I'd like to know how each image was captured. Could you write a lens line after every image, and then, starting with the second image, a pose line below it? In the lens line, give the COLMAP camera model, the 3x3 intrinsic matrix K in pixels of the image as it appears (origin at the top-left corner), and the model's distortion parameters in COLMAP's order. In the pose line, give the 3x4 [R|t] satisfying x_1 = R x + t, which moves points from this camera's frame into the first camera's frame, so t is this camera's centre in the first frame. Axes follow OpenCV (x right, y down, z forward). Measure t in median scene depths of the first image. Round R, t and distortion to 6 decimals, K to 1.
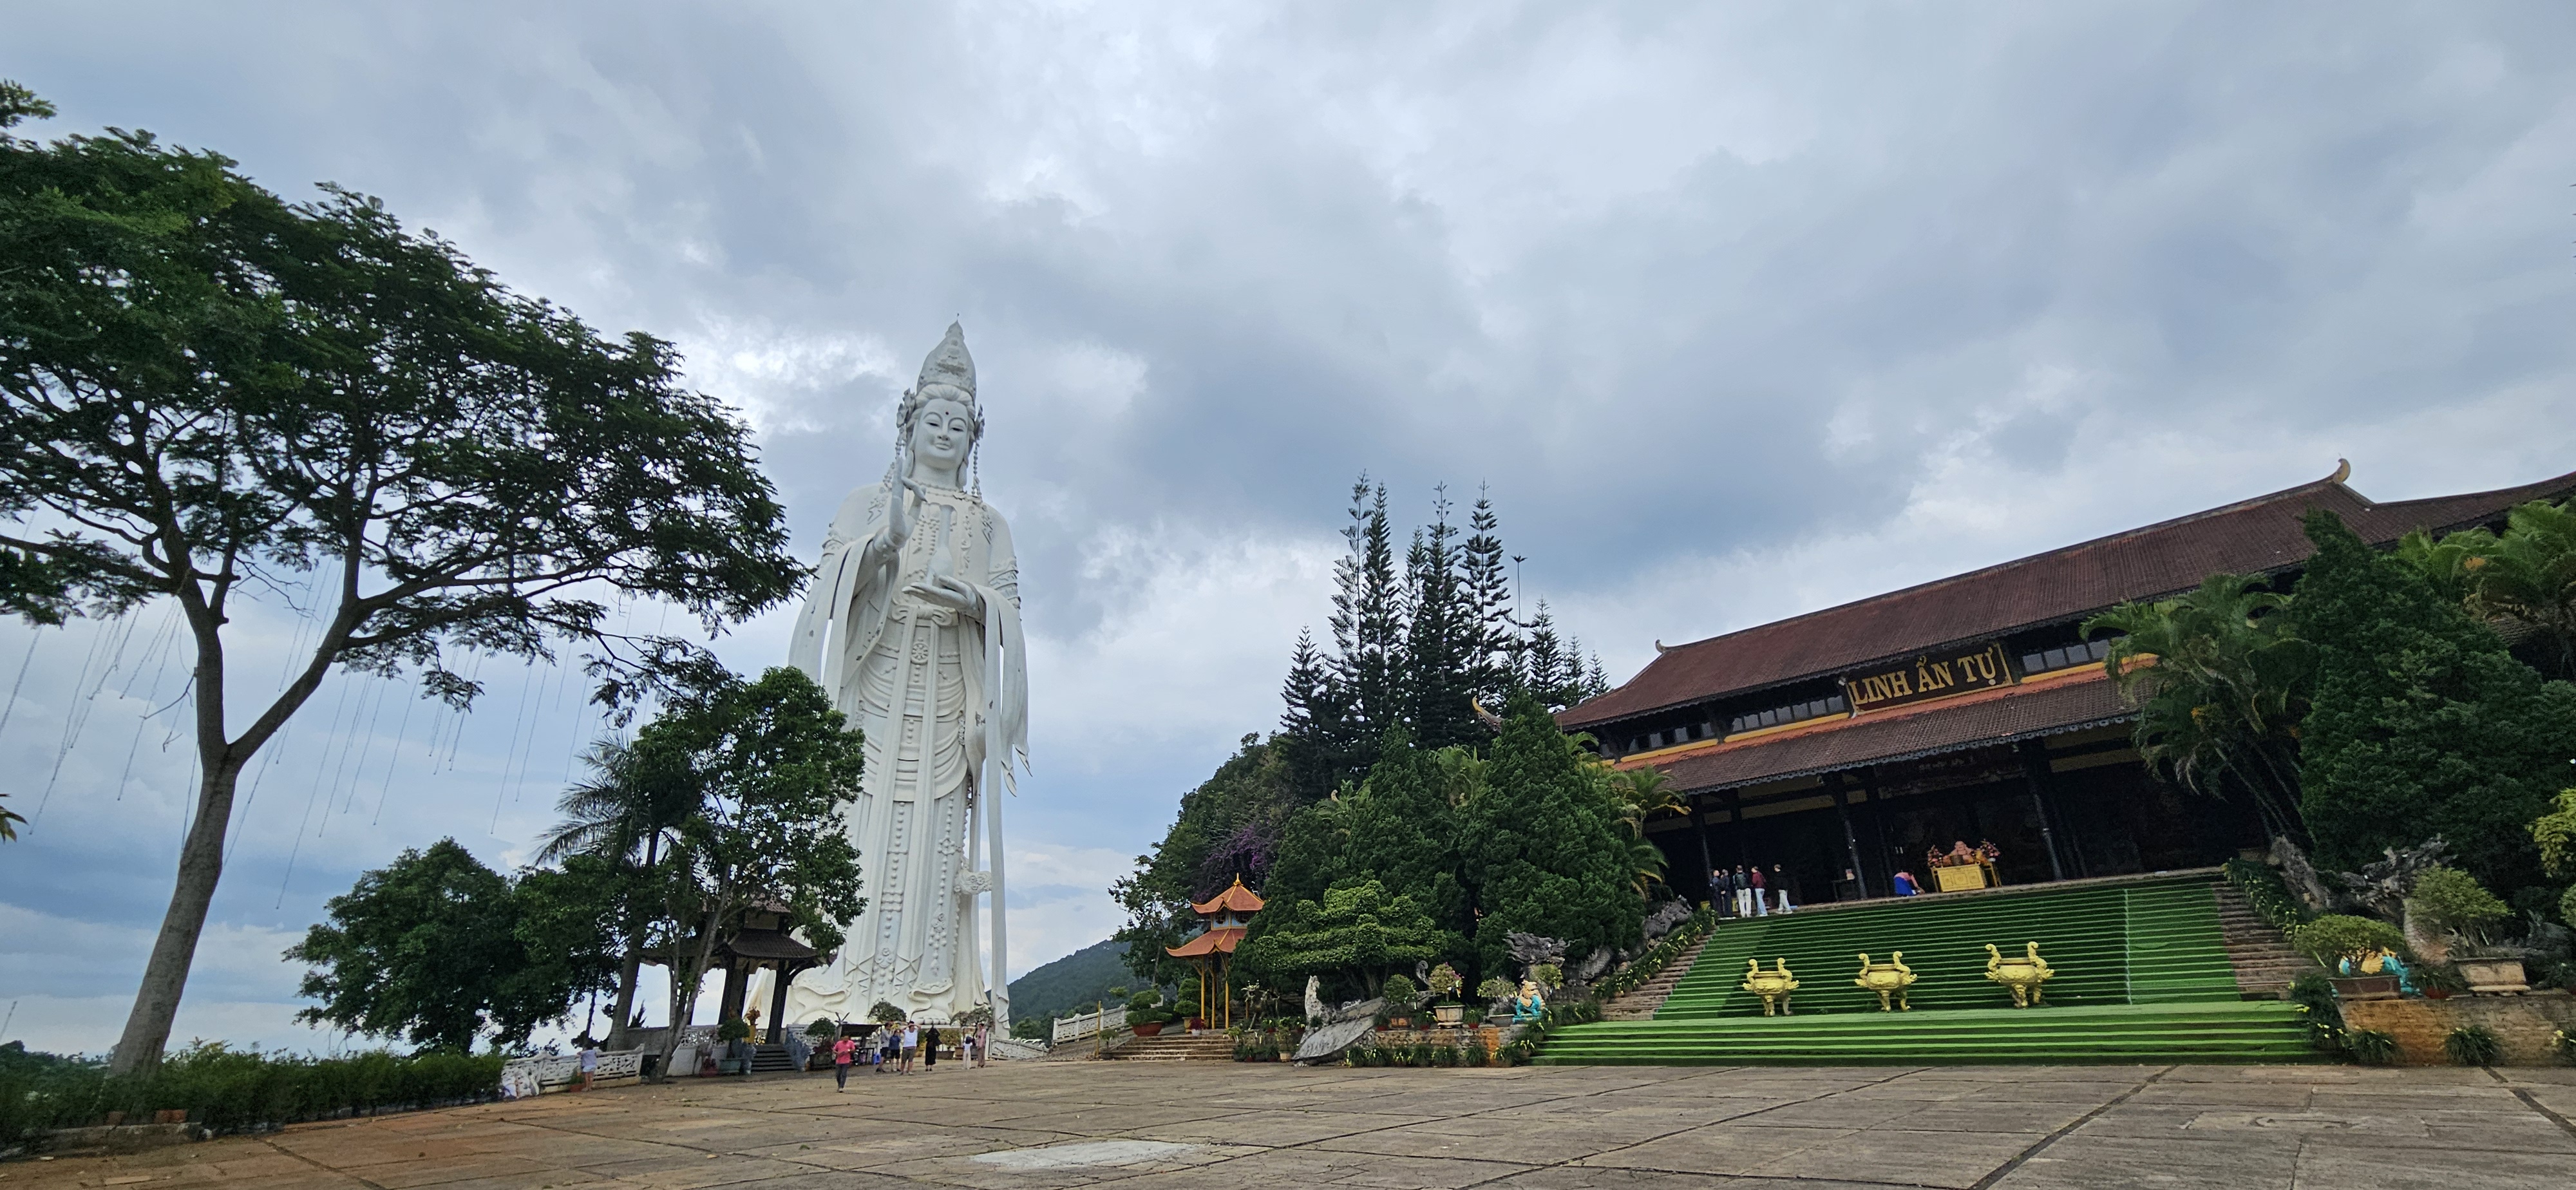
lens RADIAL K [[1024.9, 0, 1288.0], [0, 1024.9, 595.0], [0, 0, 1]] dist [-0.019013, 0.004490]
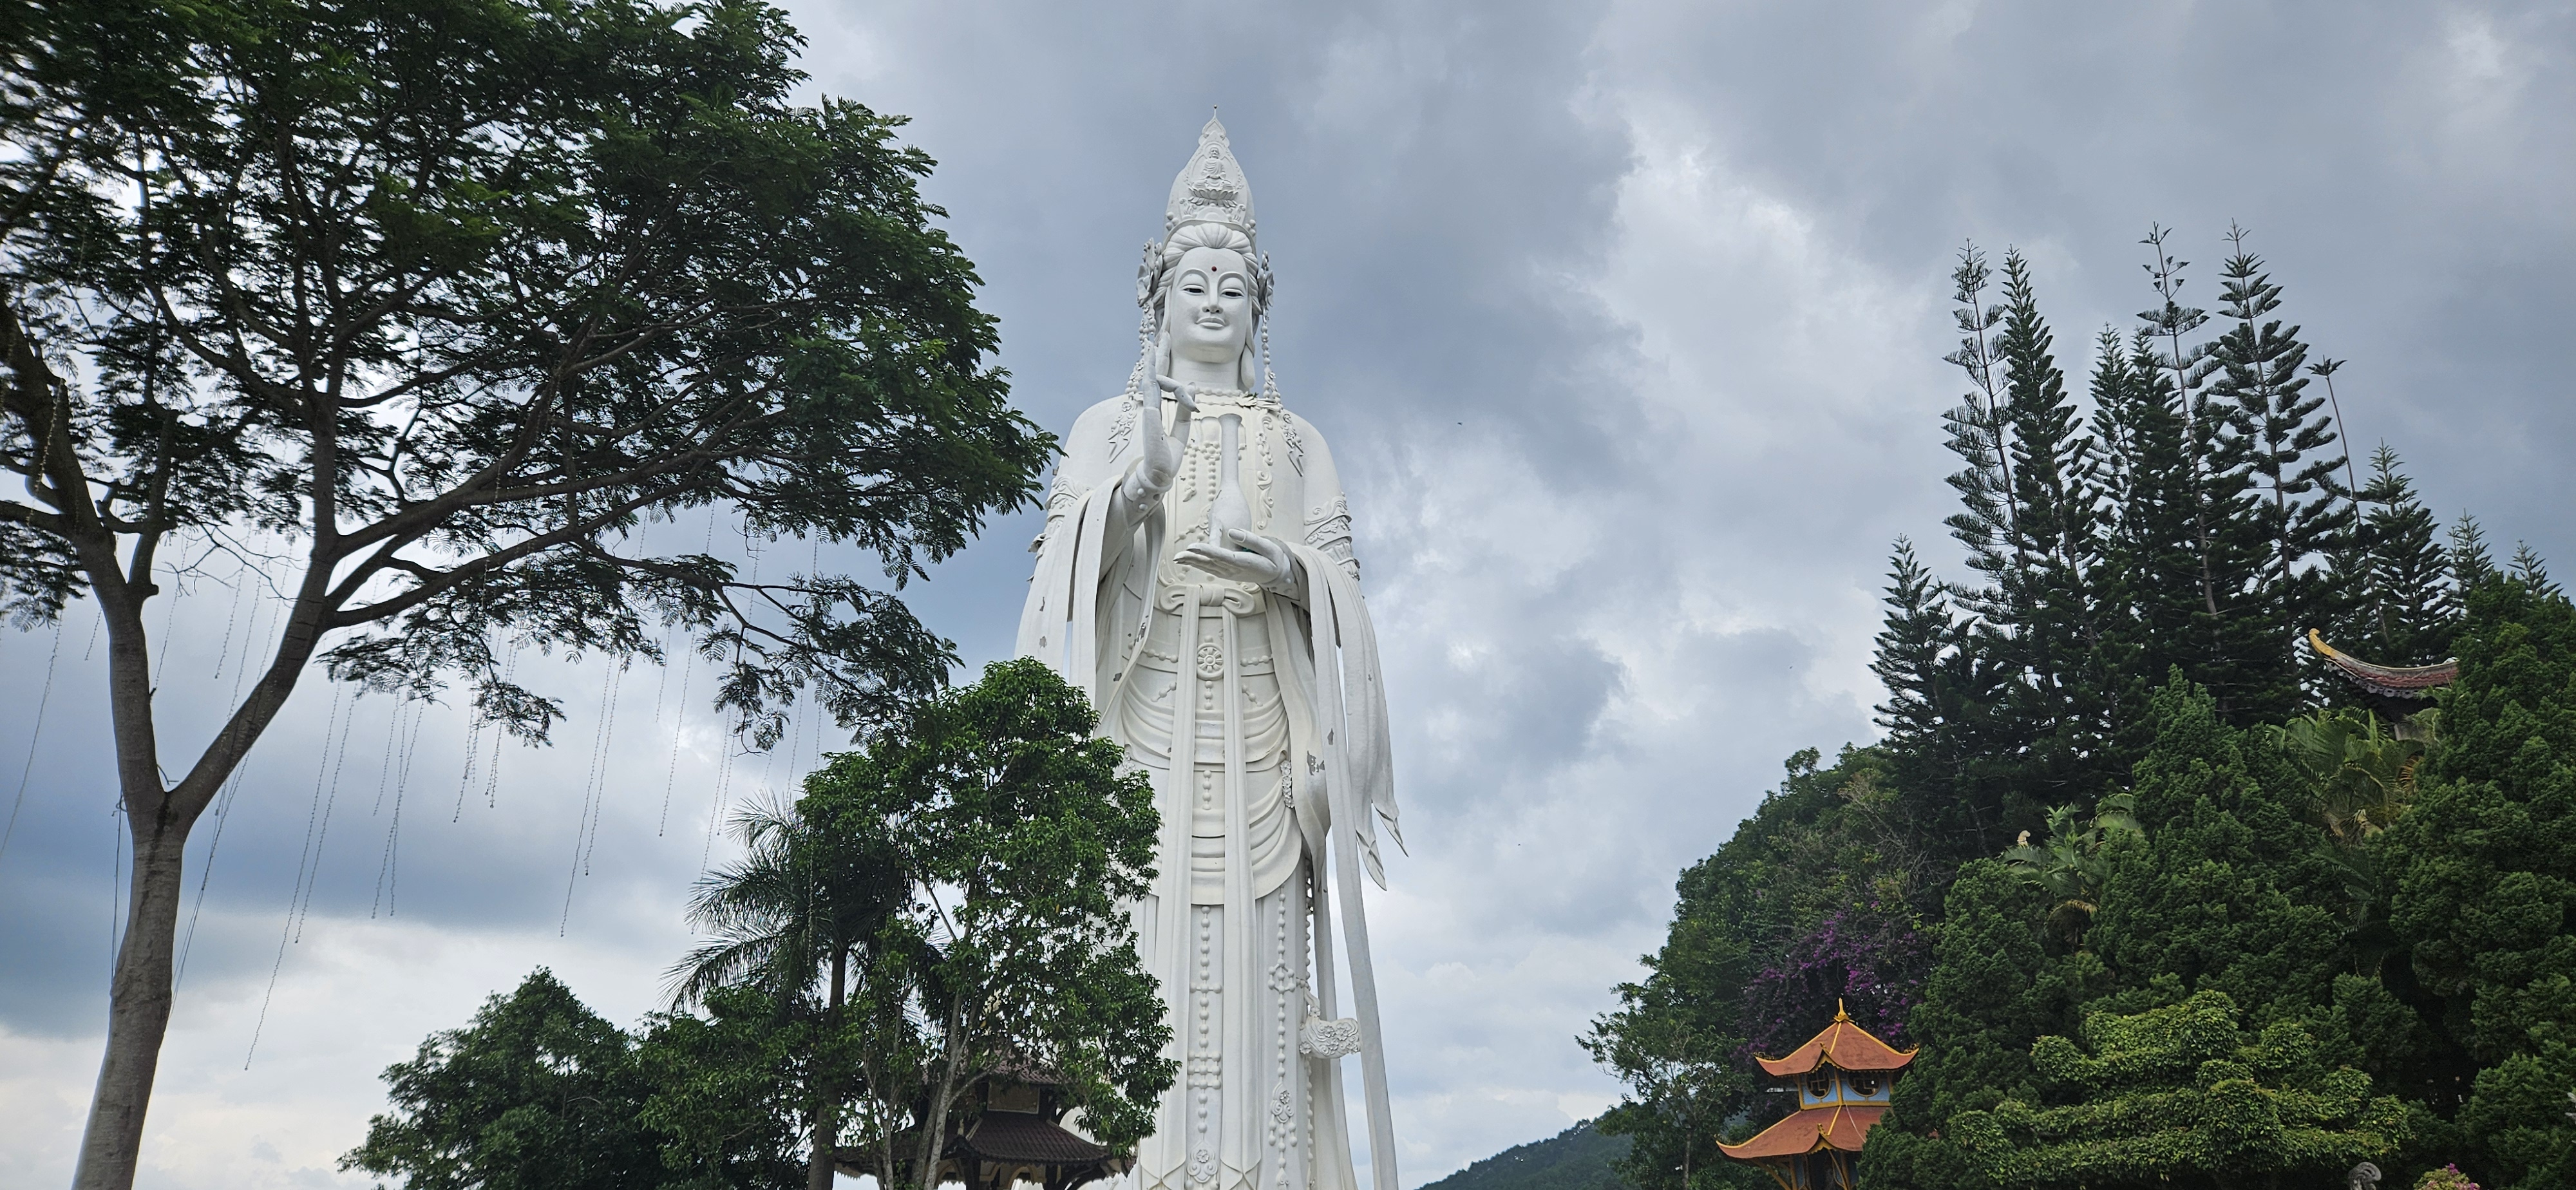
lens RADIAL K [[1597.4, 0, 1288.0], [0, 1597.4, 595.0], [0, 0, 1]] dist [0.027160, -0.019358]
pose [[0.959165, -0.093162, -0.267063, -0.073609], [0.091153, 0.995637, -0.019939, 0.051534], [0.267755, -0.005219, 0.963473, 0.122907]]
